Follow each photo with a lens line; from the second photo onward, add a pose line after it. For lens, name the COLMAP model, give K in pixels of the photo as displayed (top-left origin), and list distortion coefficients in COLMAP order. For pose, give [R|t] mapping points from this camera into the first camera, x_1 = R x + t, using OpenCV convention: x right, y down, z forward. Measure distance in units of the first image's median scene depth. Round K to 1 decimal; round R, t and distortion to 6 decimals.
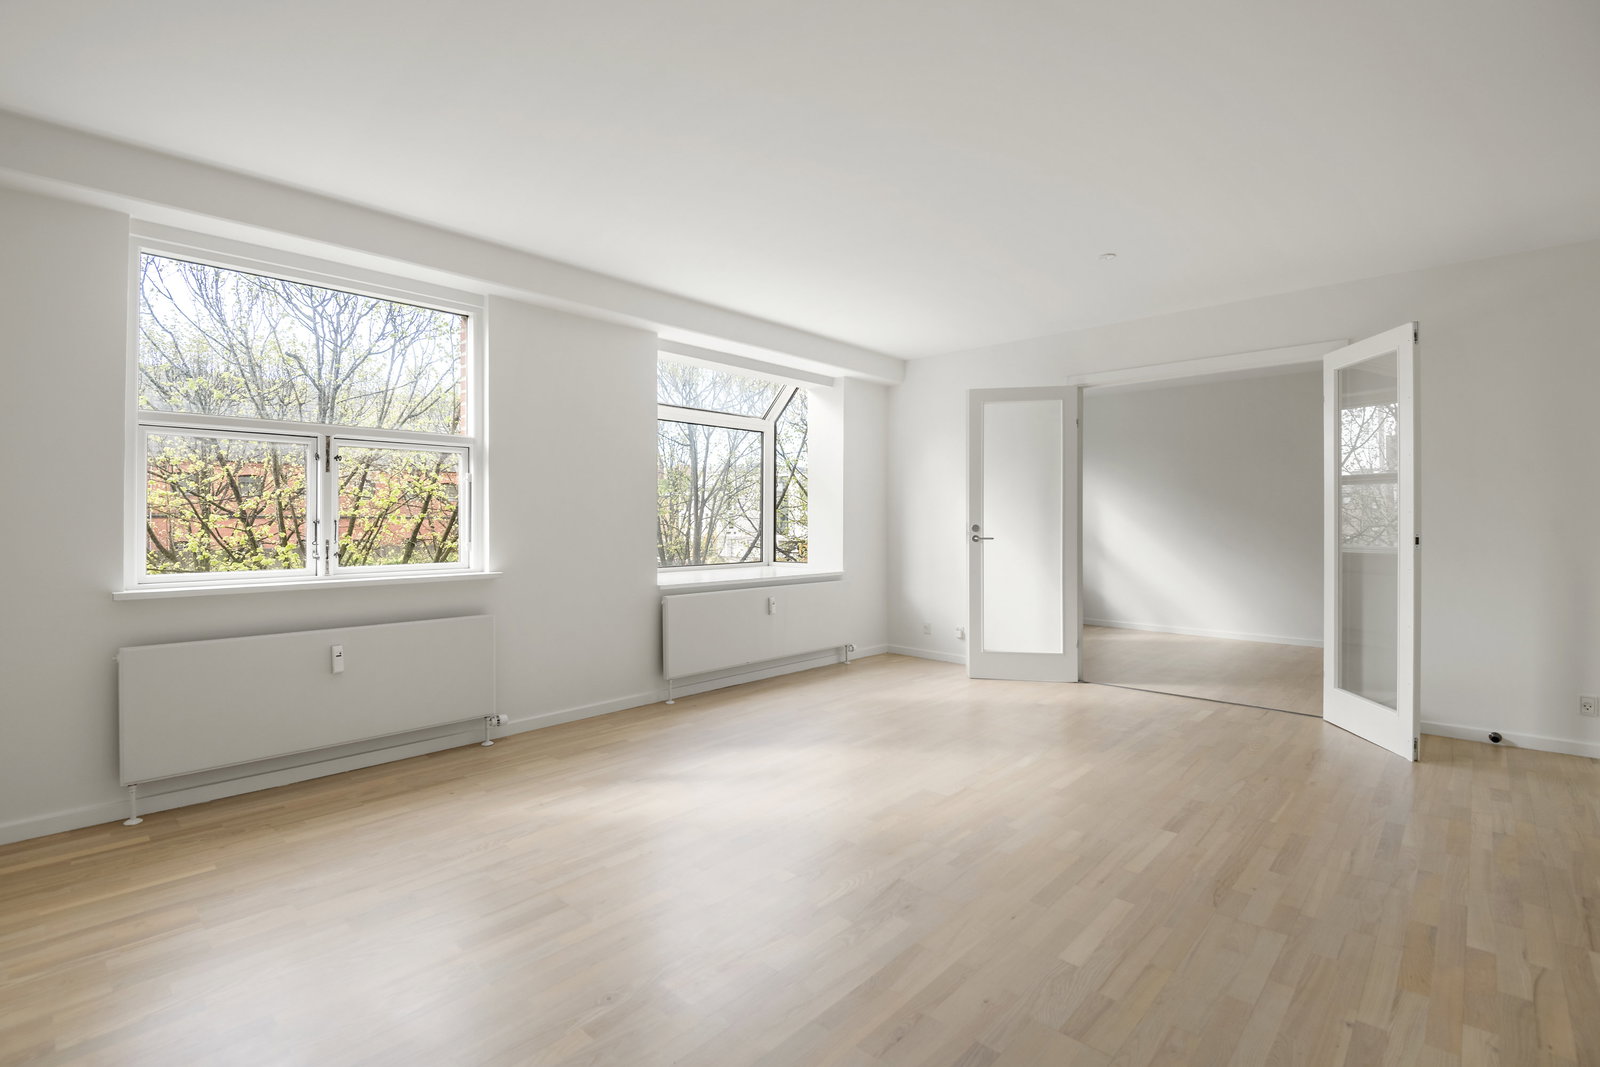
lens RADIAL K [[738.9, 0, 807.1], [0, 738.9, 520.2], [0, 0, 1]] dist [-0.014919, -0.000312]
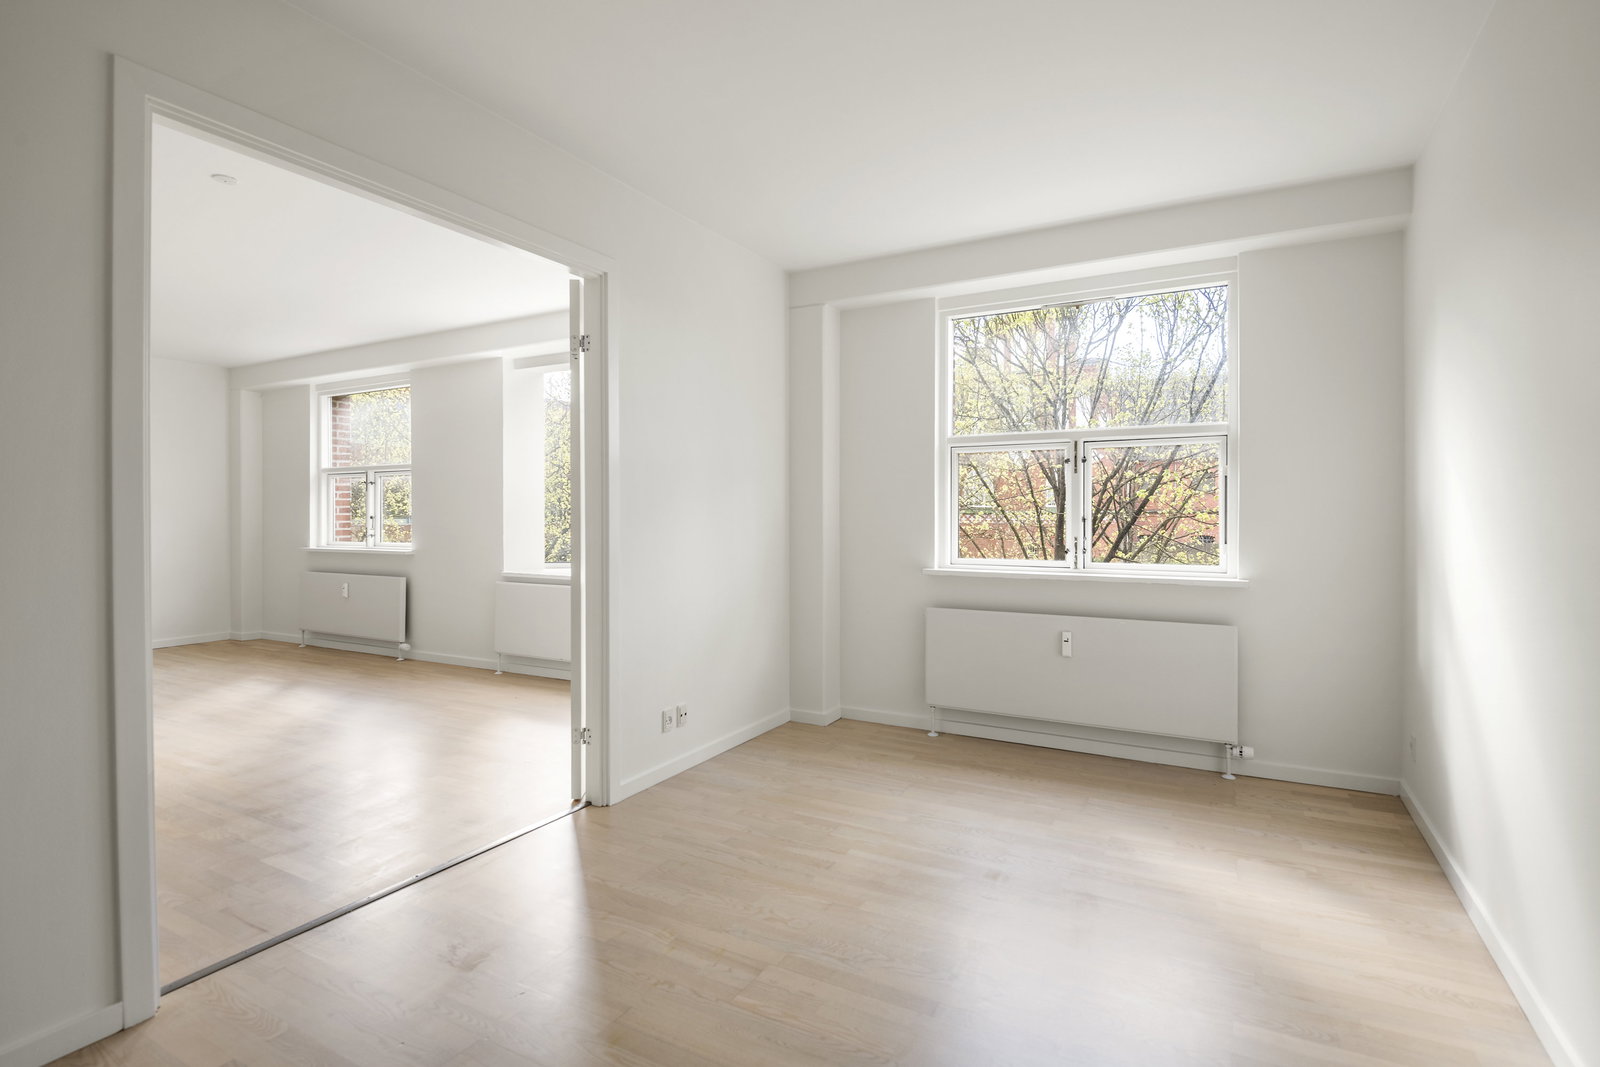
lens RADIAL K [[738.4, 0, 809.2], [0, 738.4, 528.8], [0, 0, 1]] dist [0.001069, 0.000224]
pose [[0.255641, 0.015021, -0.966655, 0.341124], [-0.002328, 0.999886, 0.014922, 0.000401], [0.966769, -0.001565, 0.255647, 0.375110]]
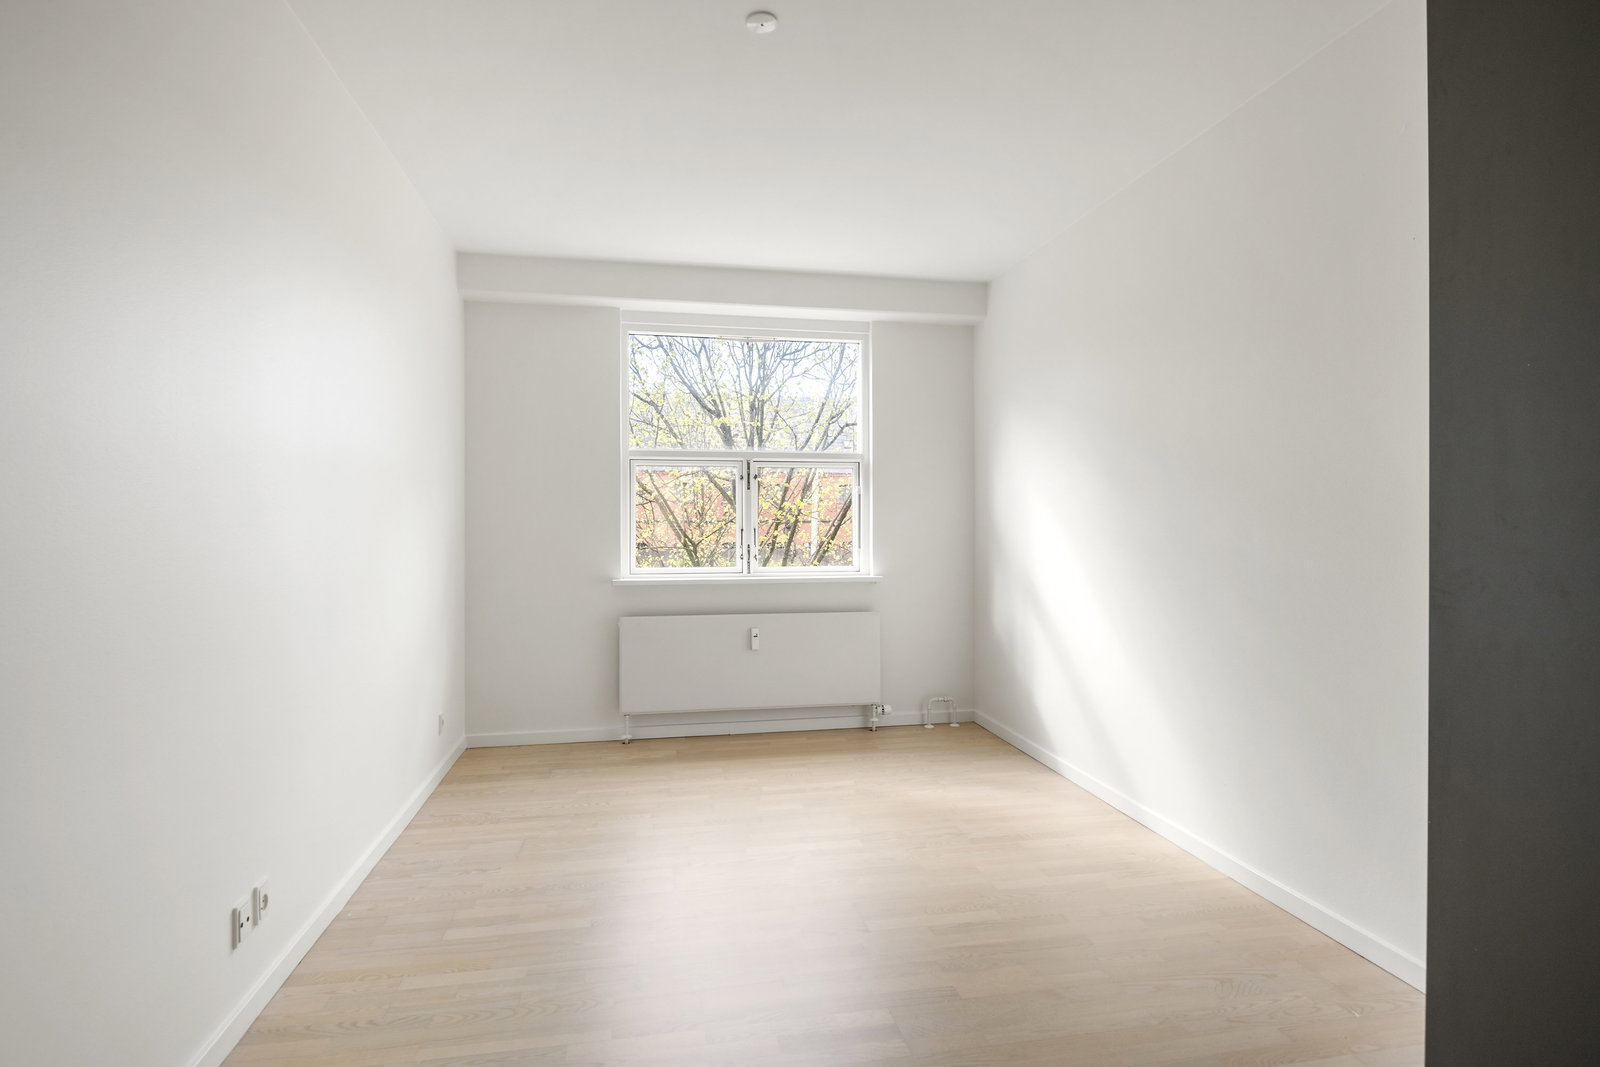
lens RADIAL K [[687.5, 0, 790.5], [0, 687.5, 547.8], [0, 0, 1]] dist [0.002397, 0.000006]
pose [[0.788147, 0.016110, -0.615276, 0.129925], [0.001716, 0.999596, 0.028371, 0.000105], [0.615484, -0.023416, 0.787801, 0.142853]]
